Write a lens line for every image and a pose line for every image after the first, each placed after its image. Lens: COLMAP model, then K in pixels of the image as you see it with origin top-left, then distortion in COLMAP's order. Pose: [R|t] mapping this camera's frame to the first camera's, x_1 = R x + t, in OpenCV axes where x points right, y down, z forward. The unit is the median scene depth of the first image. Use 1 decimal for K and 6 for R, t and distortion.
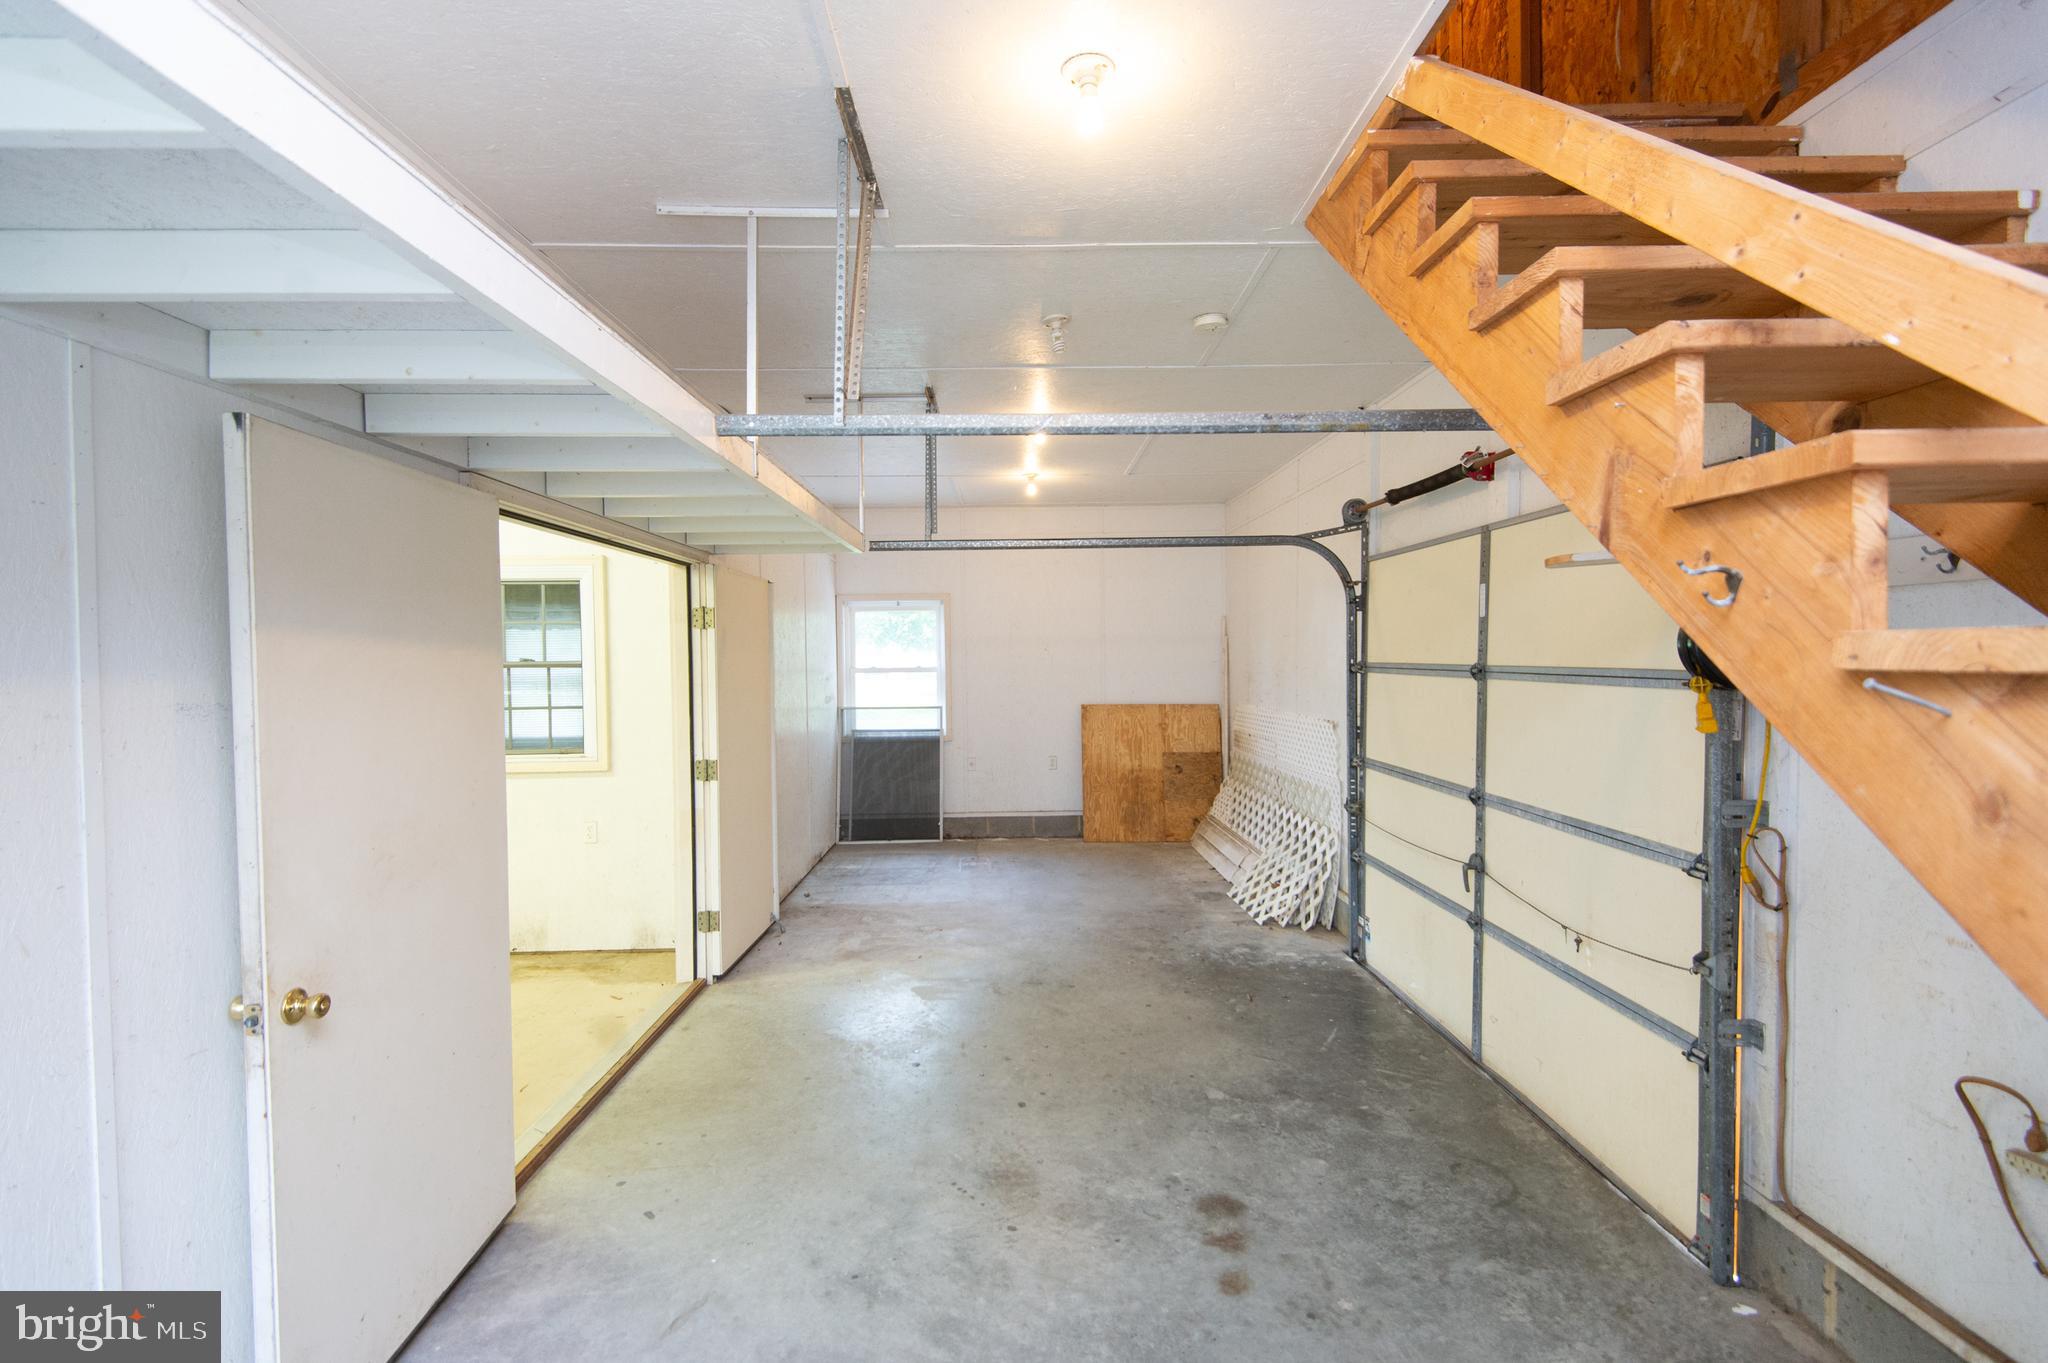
lens RADIAL K [[922.2, 0, 1024.5], [0, 922.2, 679.7], [0, 0, 1]] dist [-0.000727, -0.005339]
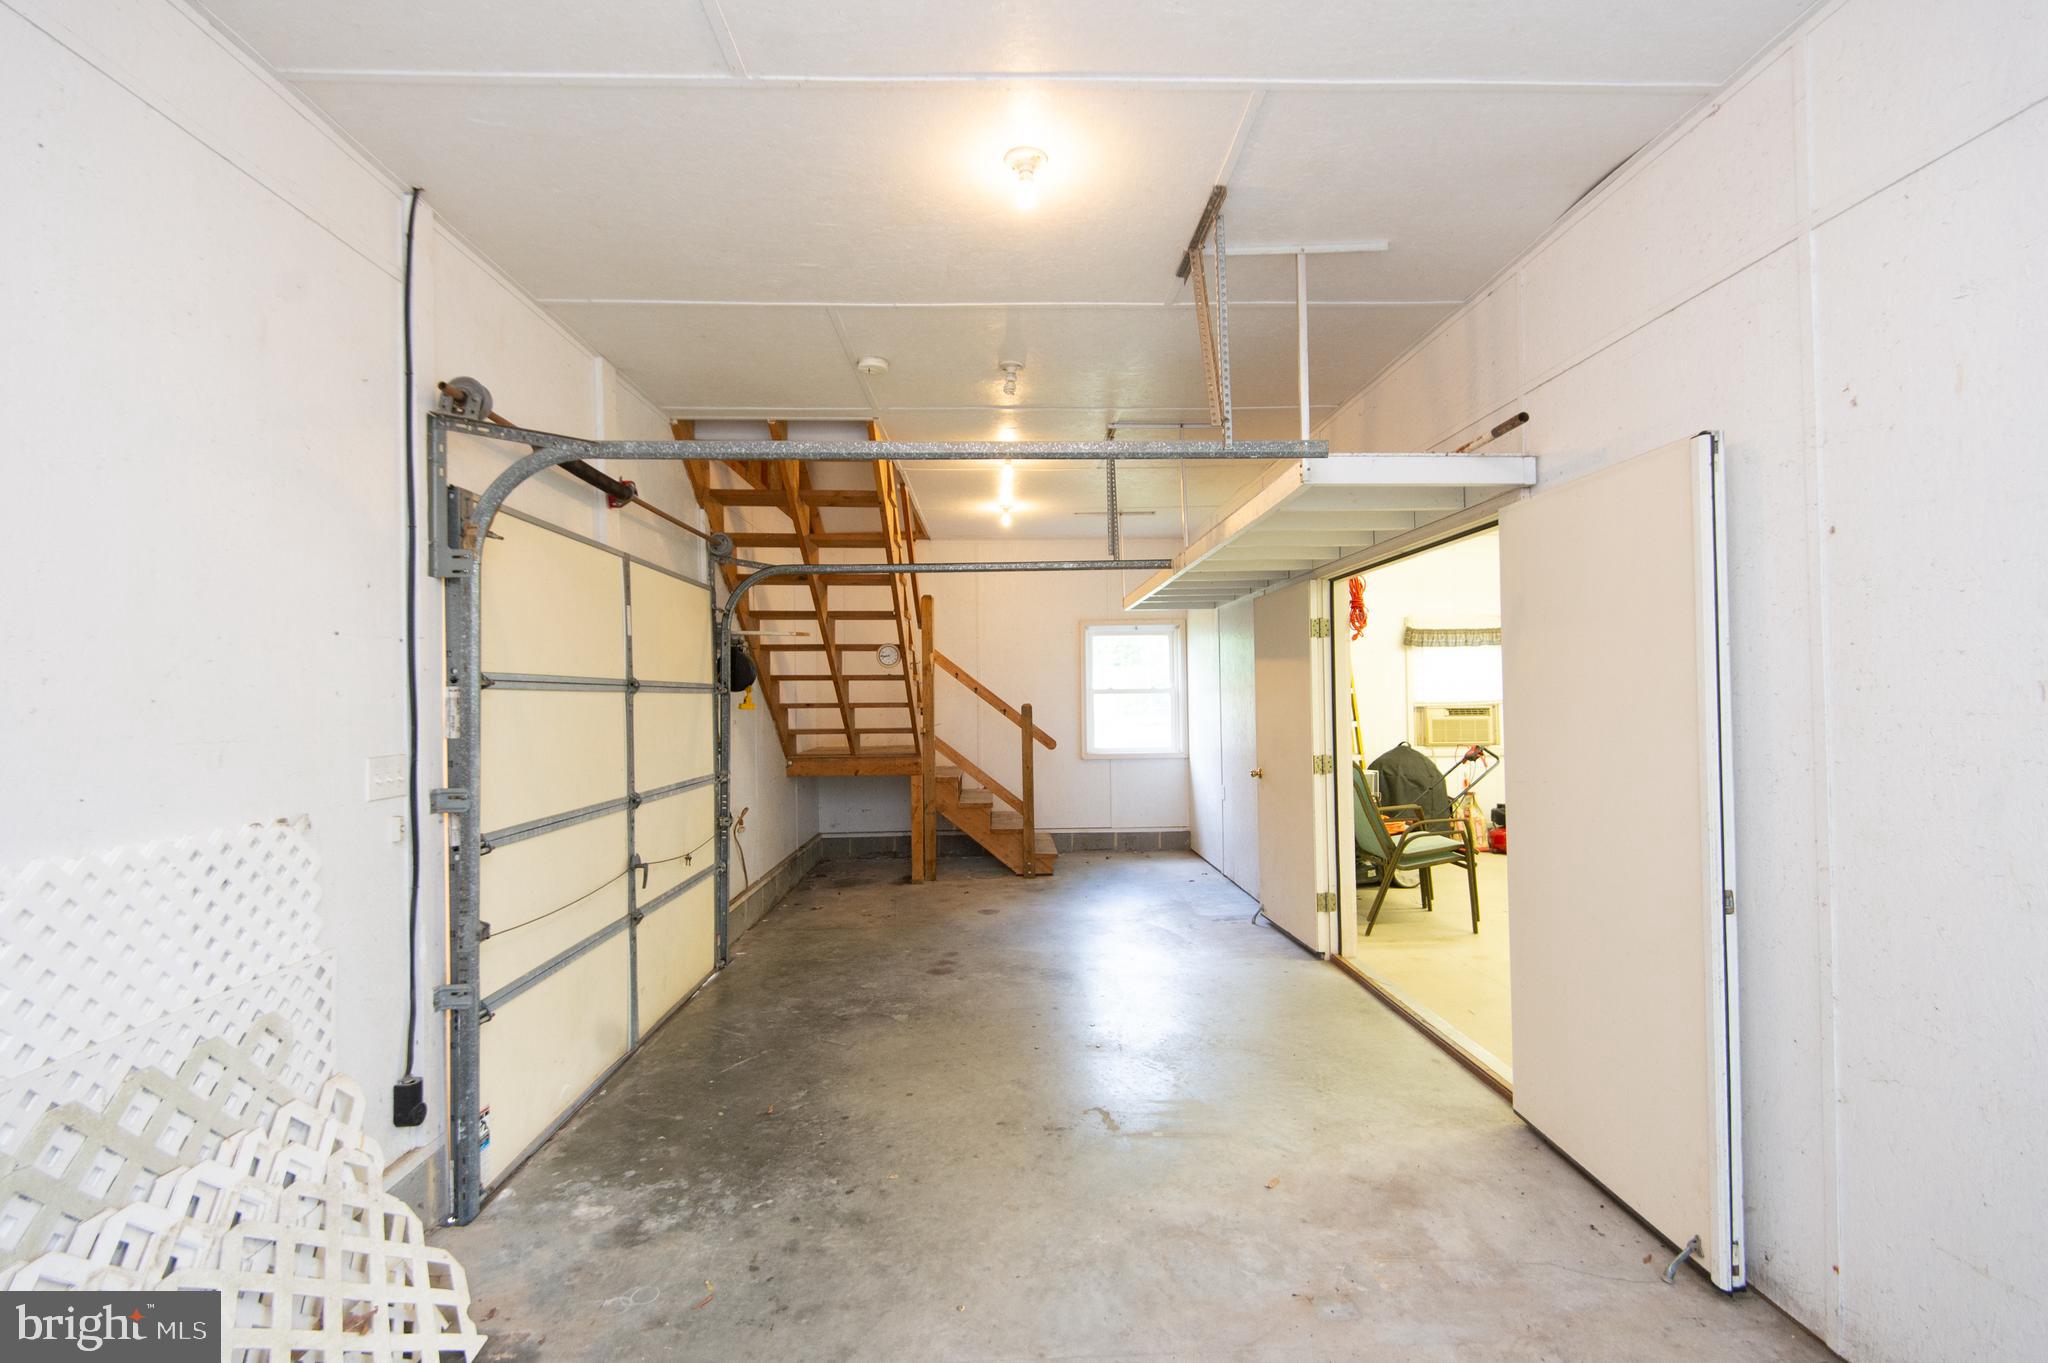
lens RADIAL K [[922.2, 0, 1023.4], [0, 922.2, 683.2], [0, 0, 1]] dist [-0.000727, -0.005339]
pose [[-0.999564, 0.026004, -0.014017, 0.033512], [0.025816, 0.999576, 0.013470, -0.011076], [0.014362, 0.013103, -0.999811, 1.608098]]
